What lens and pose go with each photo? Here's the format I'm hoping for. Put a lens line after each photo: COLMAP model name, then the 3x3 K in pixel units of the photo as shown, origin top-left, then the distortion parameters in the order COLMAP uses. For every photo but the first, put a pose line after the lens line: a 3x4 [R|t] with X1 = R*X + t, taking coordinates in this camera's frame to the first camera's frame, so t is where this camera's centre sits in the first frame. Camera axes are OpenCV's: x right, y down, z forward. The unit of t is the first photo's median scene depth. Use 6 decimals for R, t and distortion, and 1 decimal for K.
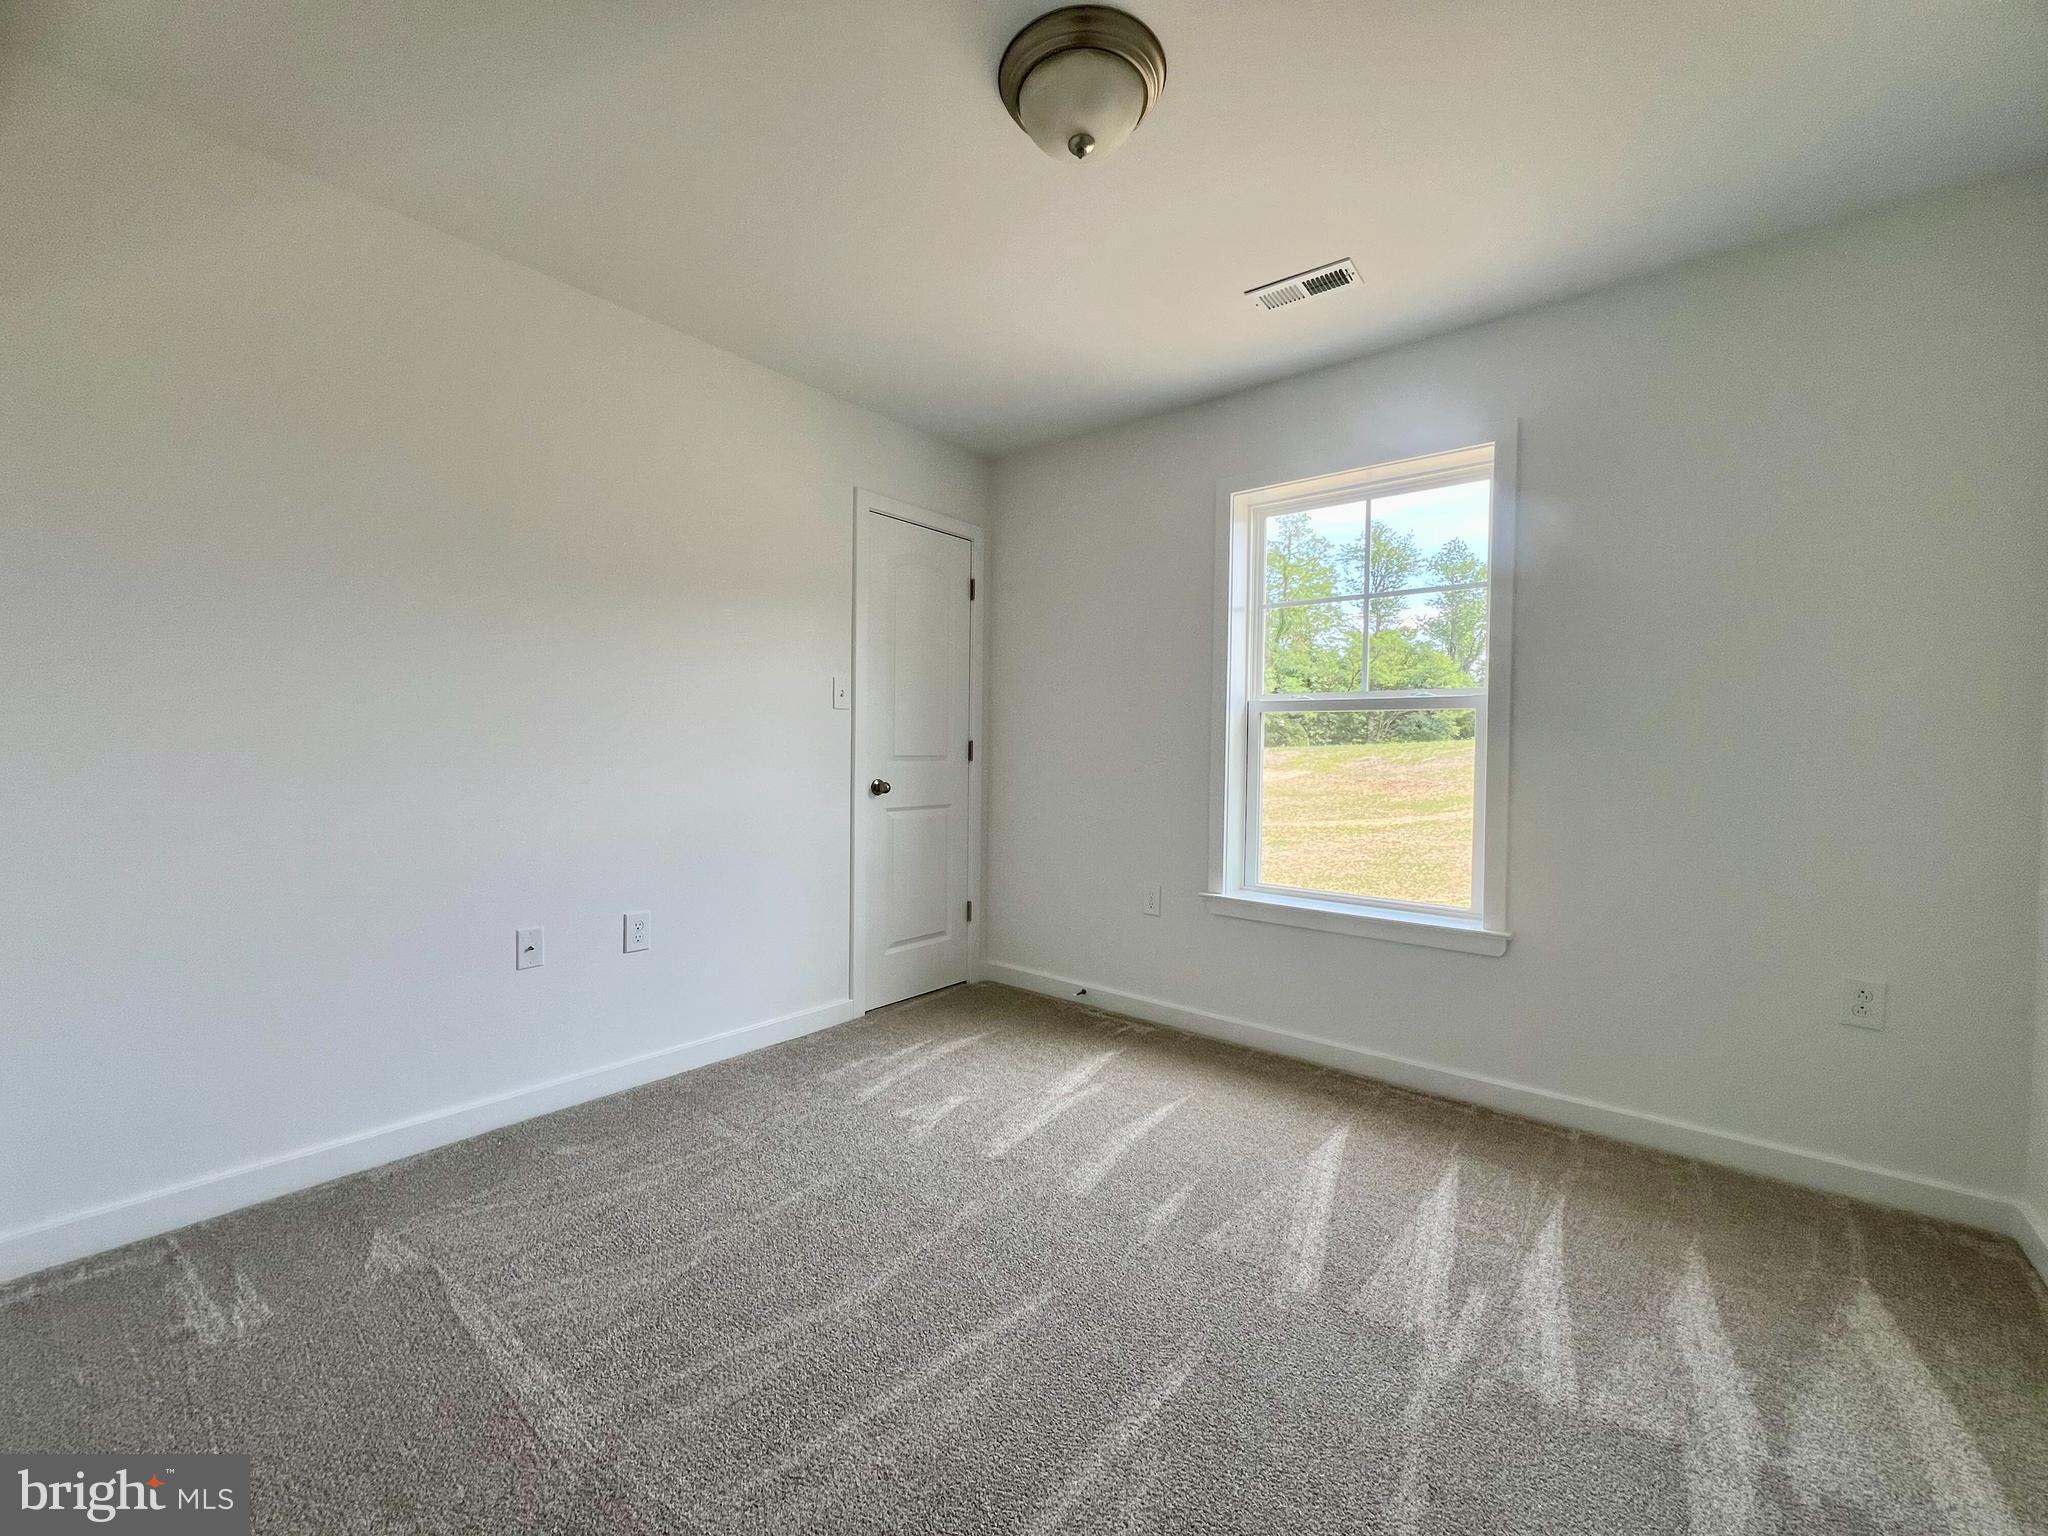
lens RADIAL K [[829.2, 0, 1022.8], [0, 829.2, 765.2], [0, 0, 1]] dist [-0.000356, 0.000546]
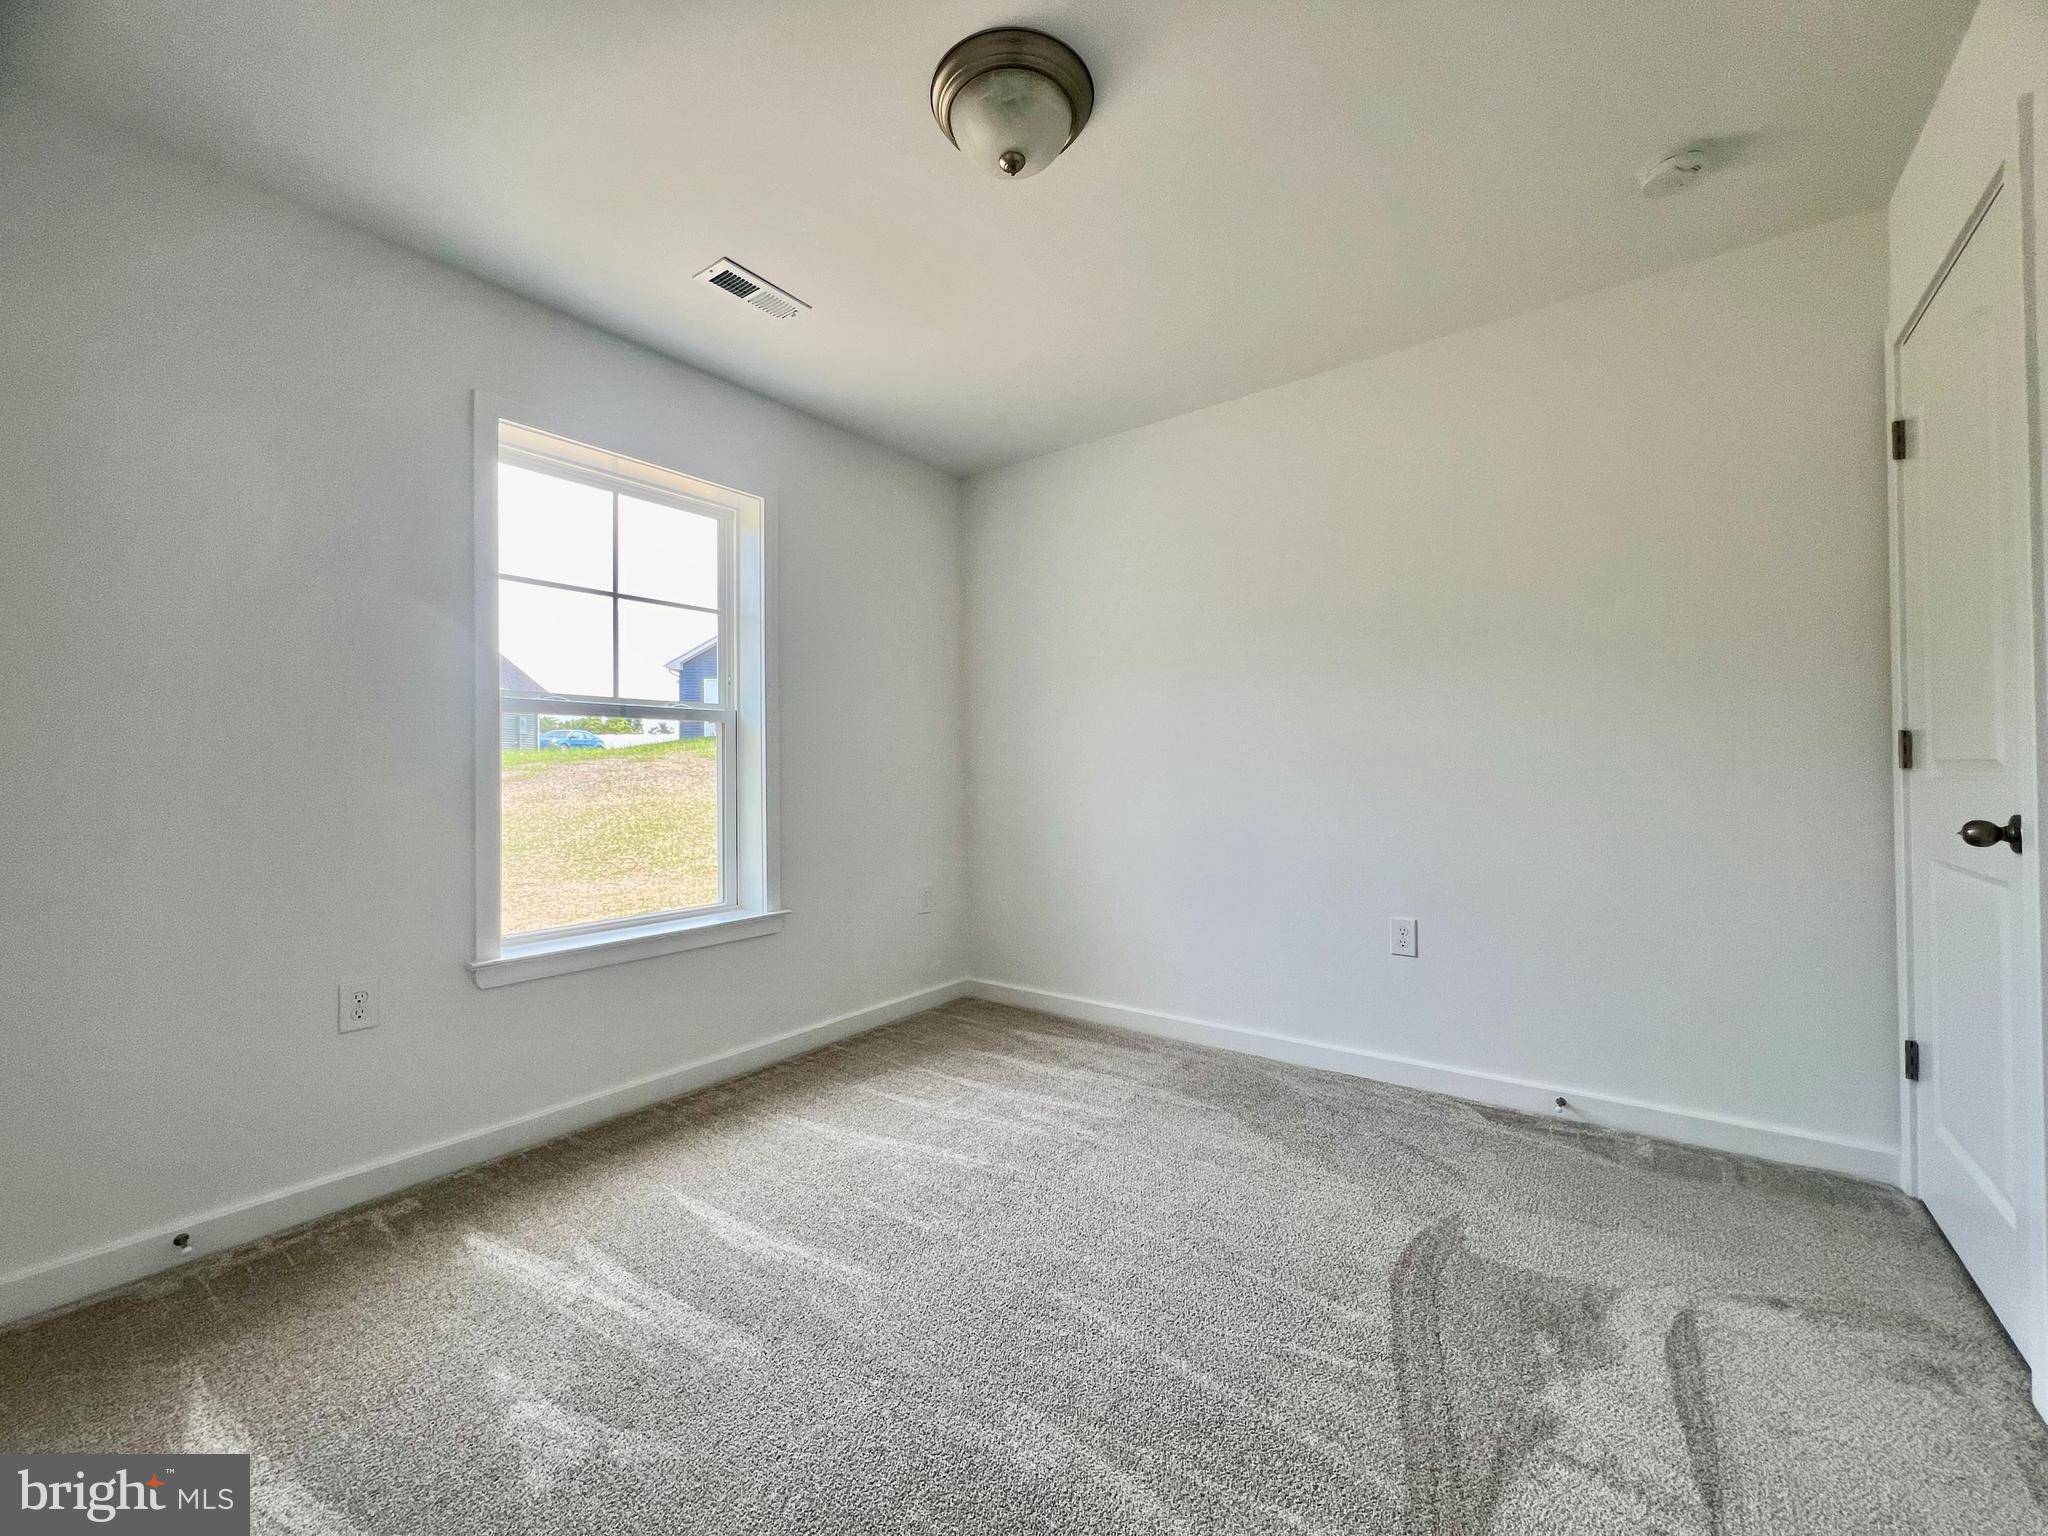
lens RADIAL K [[829.2, 0, 1021.1], [0, 829.2, 760.4], [0, 0, 1]] dist [-0.000356, 0.000546]
pose [[-0.039767, -0.001200, 0.999208, -0.570880], [0.031612, 0.999497, 0.002459, -0.006000], [-0.998709, 0.031685, -0.039709, 0.627470]]
